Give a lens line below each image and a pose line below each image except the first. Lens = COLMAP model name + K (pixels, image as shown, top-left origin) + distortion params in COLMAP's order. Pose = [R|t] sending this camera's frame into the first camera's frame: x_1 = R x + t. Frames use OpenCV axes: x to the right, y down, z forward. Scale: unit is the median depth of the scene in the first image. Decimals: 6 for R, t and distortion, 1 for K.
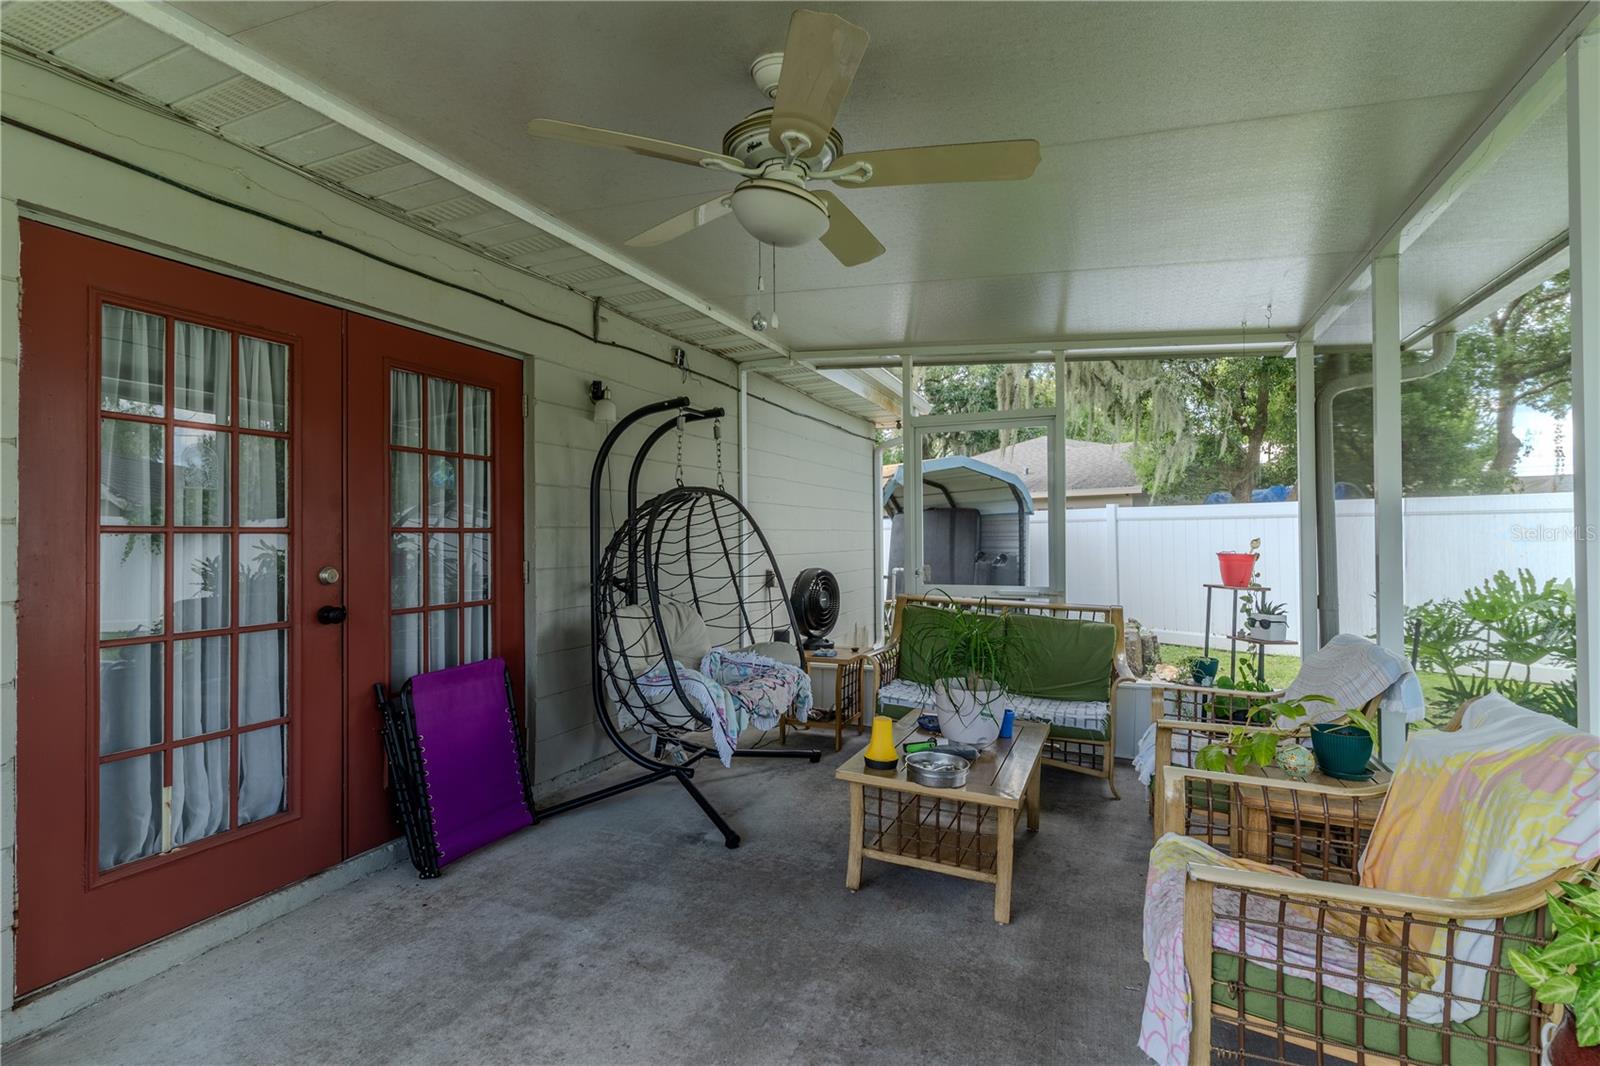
lens RADIAL K [[780.2, 0, 787.2], [0, 780.2, 529.3], [0, 0, 1]] dist [0.001365, 0.000372]
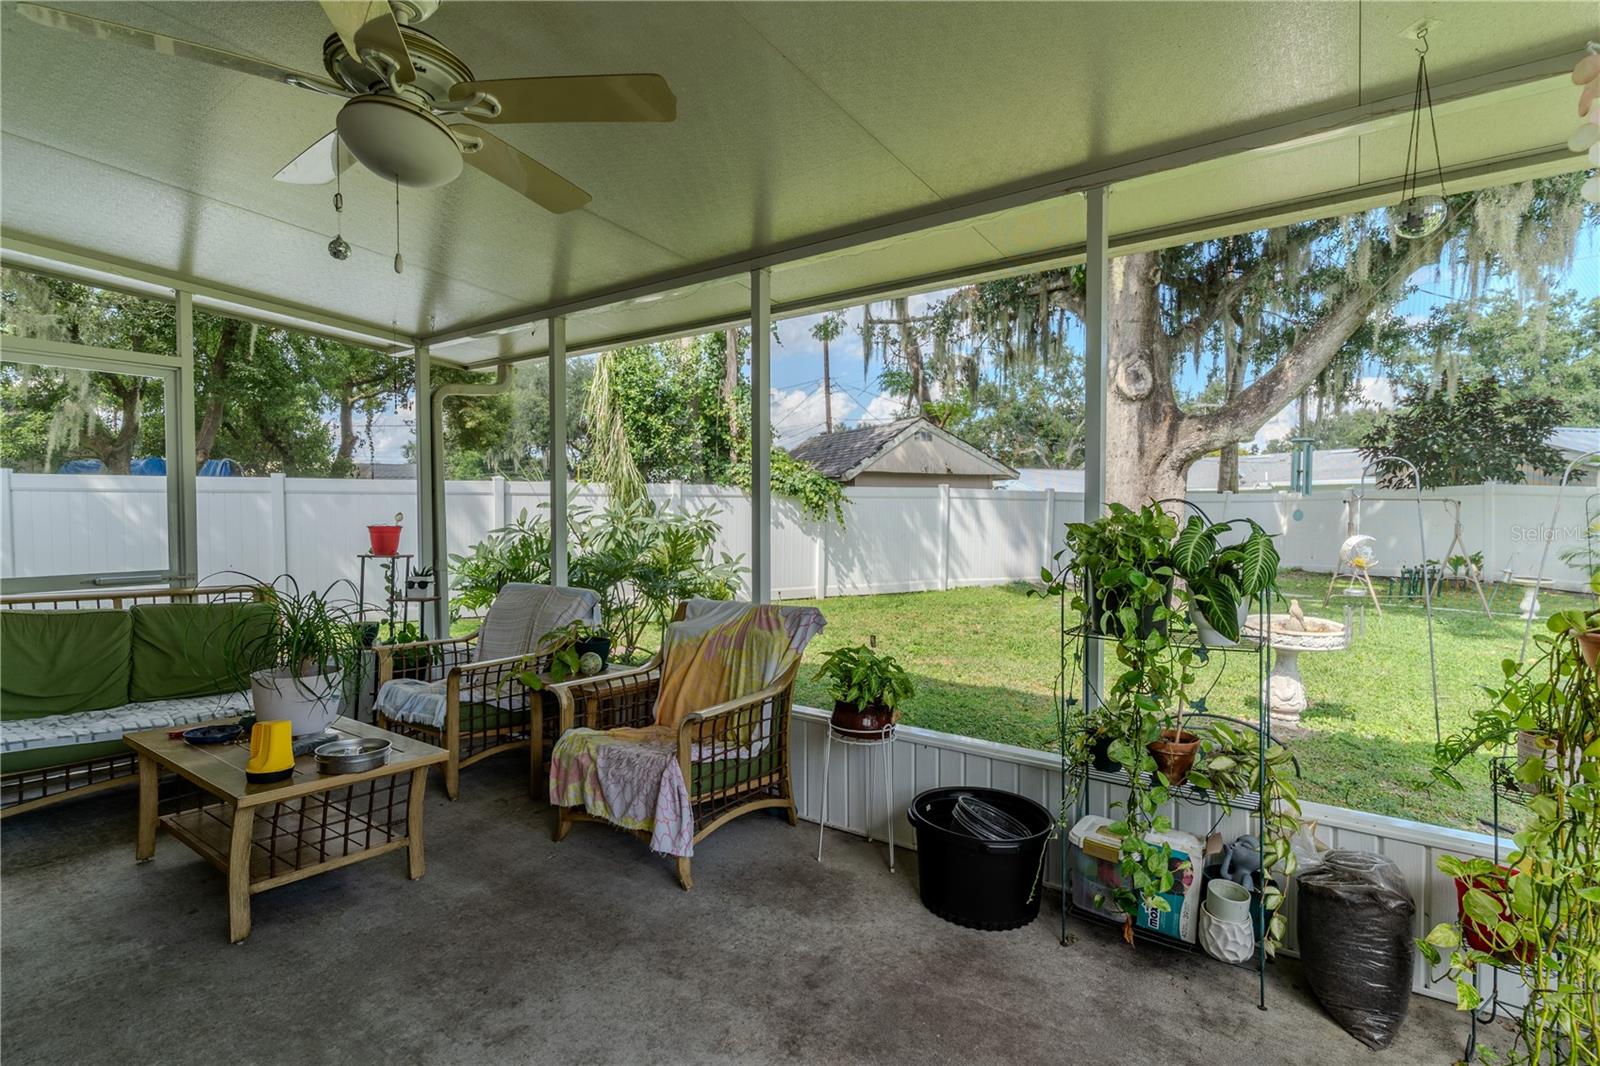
lens RADIAL K [[780.2, 0, 799.6], [0, 780.2, 526.8], [0, 0, 1]] dist [0.001365, 0.000372]
pose [[0.210898, -0.015014, 0.977393, -0.392594], [-0.011338, 0.999777, 0.017804, 0.005372], [-0.977442, -0.014837, 0.210681, 0.176812]]
